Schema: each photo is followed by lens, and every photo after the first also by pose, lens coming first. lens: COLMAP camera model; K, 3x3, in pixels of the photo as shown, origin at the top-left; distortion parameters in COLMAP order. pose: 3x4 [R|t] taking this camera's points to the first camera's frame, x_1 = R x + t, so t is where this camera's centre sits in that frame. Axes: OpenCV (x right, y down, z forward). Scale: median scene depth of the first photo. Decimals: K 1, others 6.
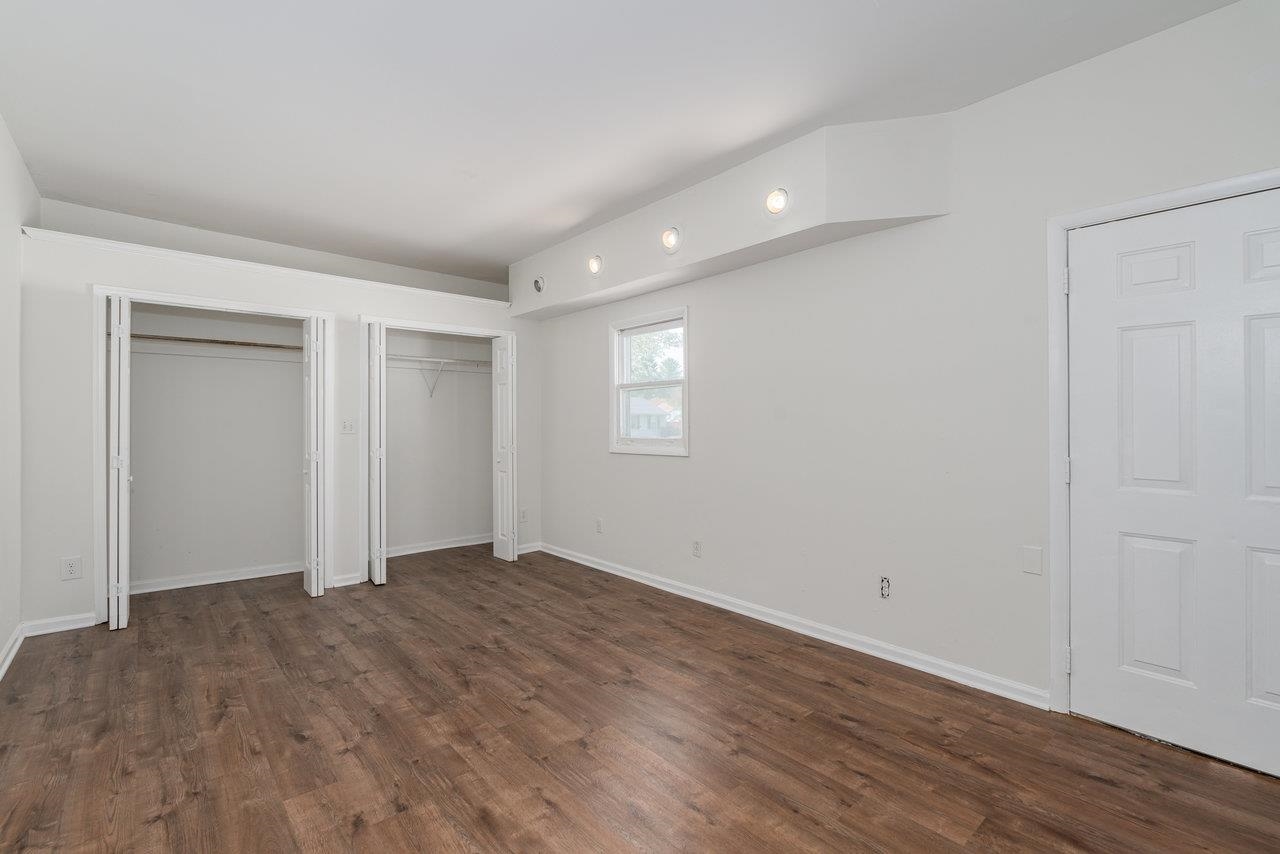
lens RADIAL K [[568.9, 0, 640.0], [0, 568.9, 427.0], [0, 0, 1]] dist [-0.001355, -0.000158]
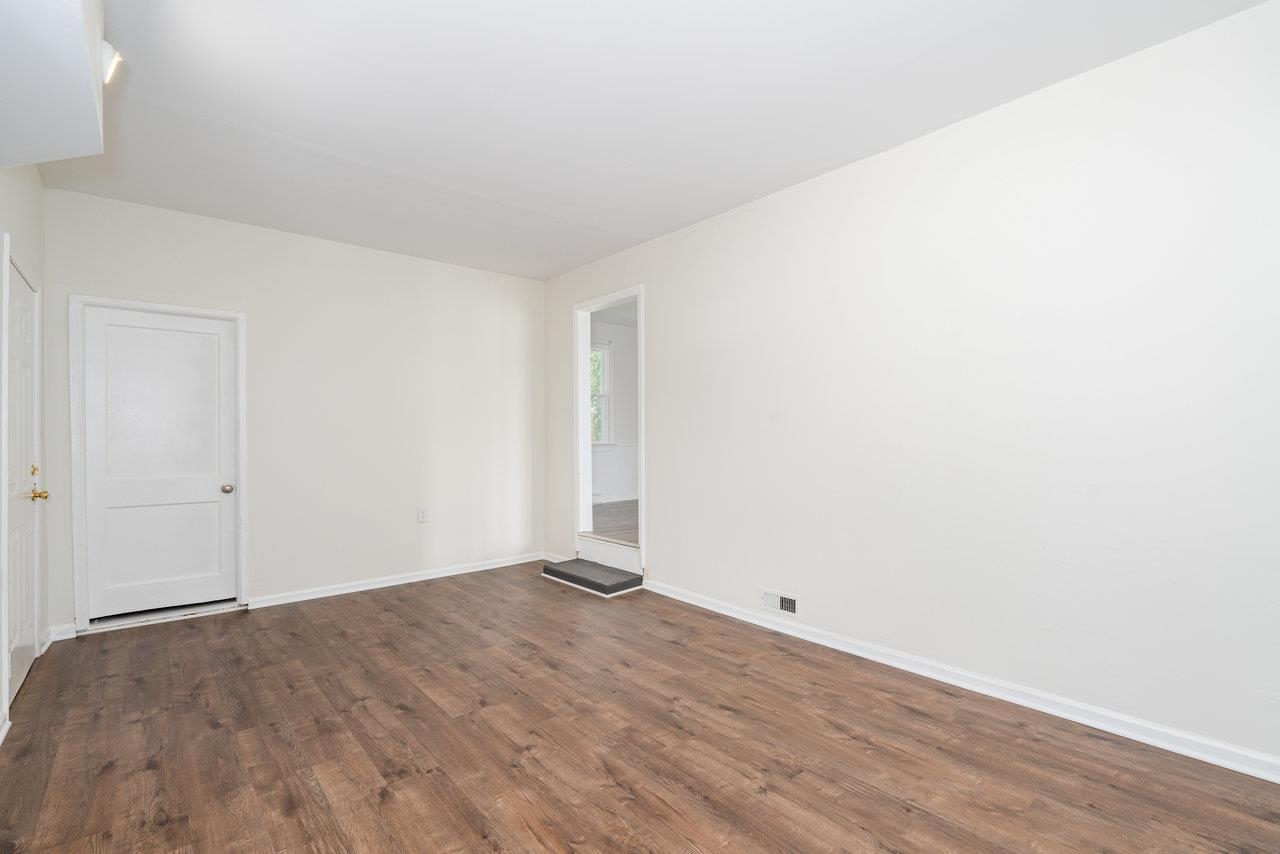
lens RADIAL K [[568.9, 0, 640.0], [0, 568.9, 427.0], [0, 0, 1]] dist [-0.001355, -0.000158]
pose [[-0.999976, 0.005749, -0.003906, -0.398480], [0.005793, 0.999920, -0.011249, -0.008868], [0.003841, -0.011271, -0.999929, 2.045862]]
